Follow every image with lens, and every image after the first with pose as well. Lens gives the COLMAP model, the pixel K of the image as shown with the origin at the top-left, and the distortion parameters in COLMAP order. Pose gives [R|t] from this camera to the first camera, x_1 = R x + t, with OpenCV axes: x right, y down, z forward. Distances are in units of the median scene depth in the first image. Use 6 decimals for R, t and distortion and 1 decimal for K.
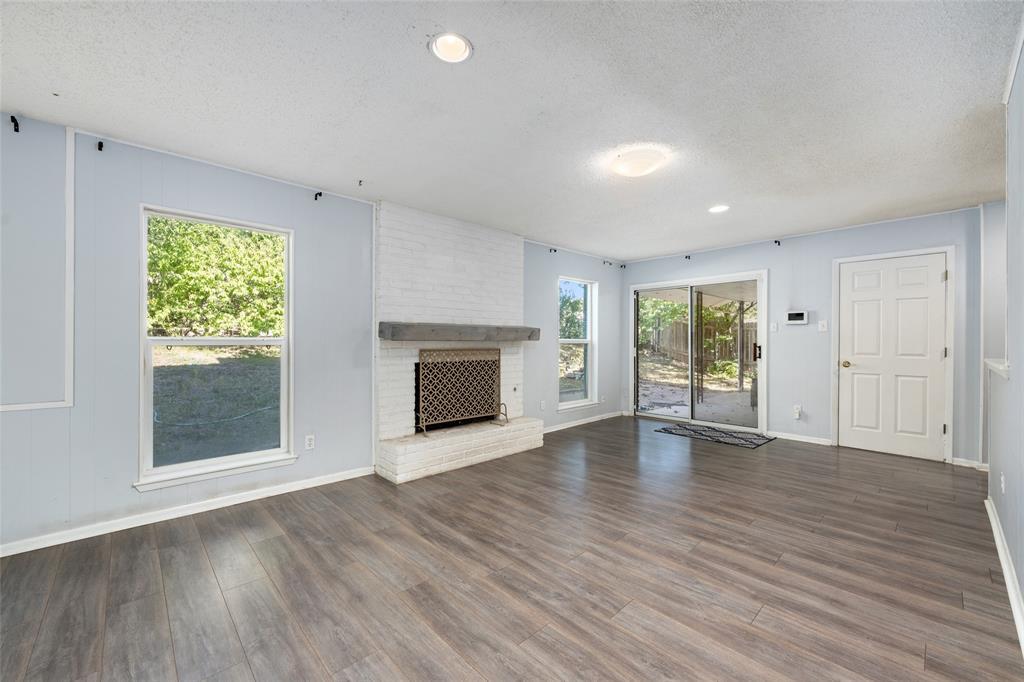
lens RADIAL K [[409.0, 0, 520.5], [0, 409.0, 336.3], [0, 0, 1]] dist [0.000912, -0.000729]
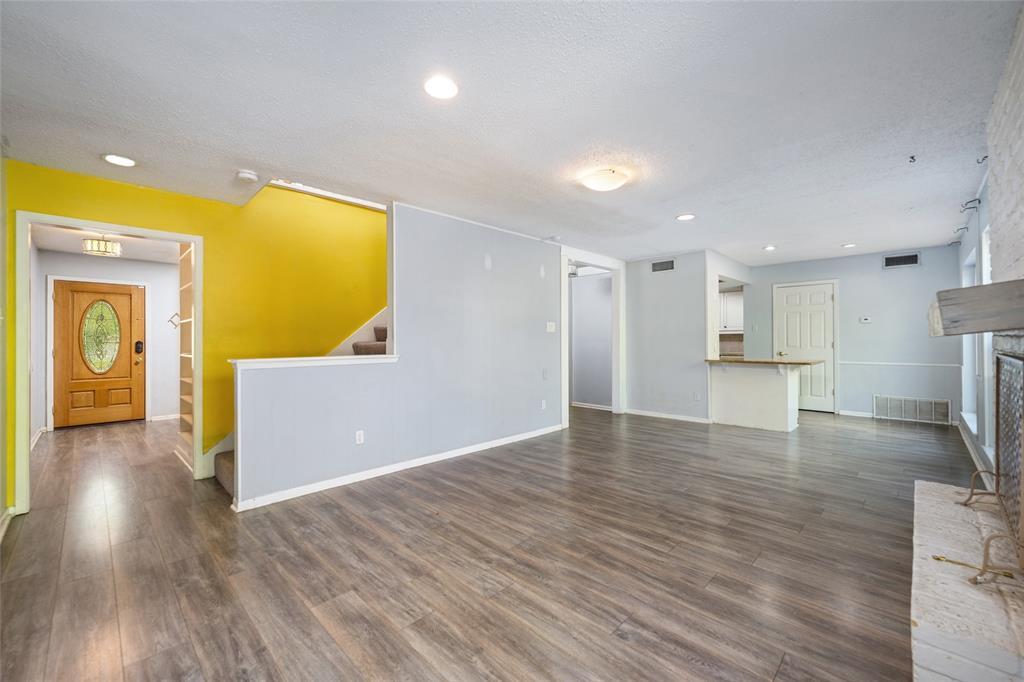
lens RADIAL K [[409.0, 0, 512.6], [0, 409.0, 338.3], [0, 0, 1]] dist [0.000912, -0.000729]
pose [[-0.999661, 0.005462, -0.025461, 0.567820], [0.005901, 0.999834, -0.017227, 0.023443], [0.025363, -0.017371, -0.999527, 2.117913]]
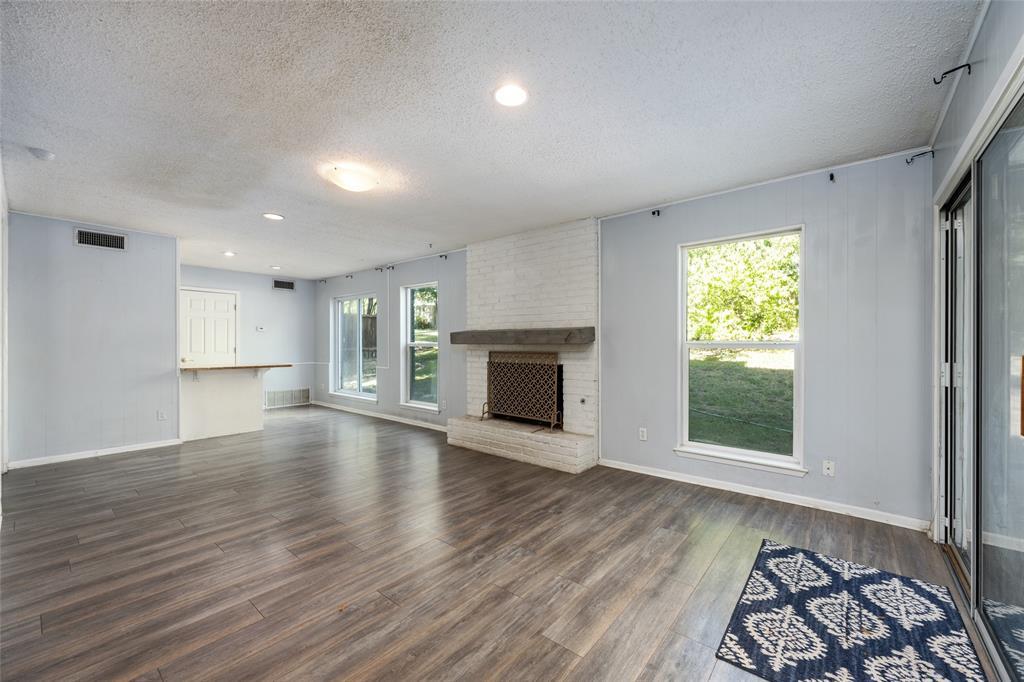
lens RADIAL K [[409.0, 0, 512.7], [0, 409.0, 343.1], [0, 0, 1]] dist [0.000912, -0.000729]
pose [[0.102466, -0.001819, -0.994735, 1.409007], [0.012590, 0.999921, -0.000531, 0.012469], [0.994657, -0.012469, 0.102481, 1.317199]]
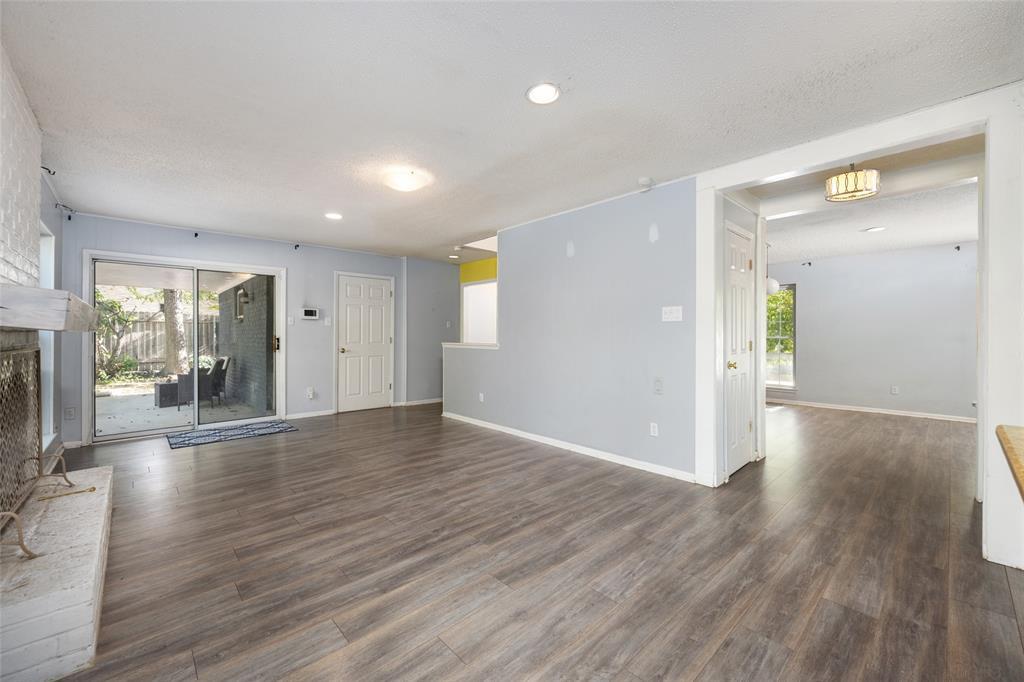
lens RADIAL K [[409.0, 0, 514.0], [0, 409.0, 331.7], [0, 0, 1]] dist [0.000912, -0.000729]
pose [[0.015103, 0.007234, 0.999860, -0.877770], [-0.015095, 0.999862, -0.007006, 0.010304], [-0.999772, -0.014987, 0.015210, 0.674483]]
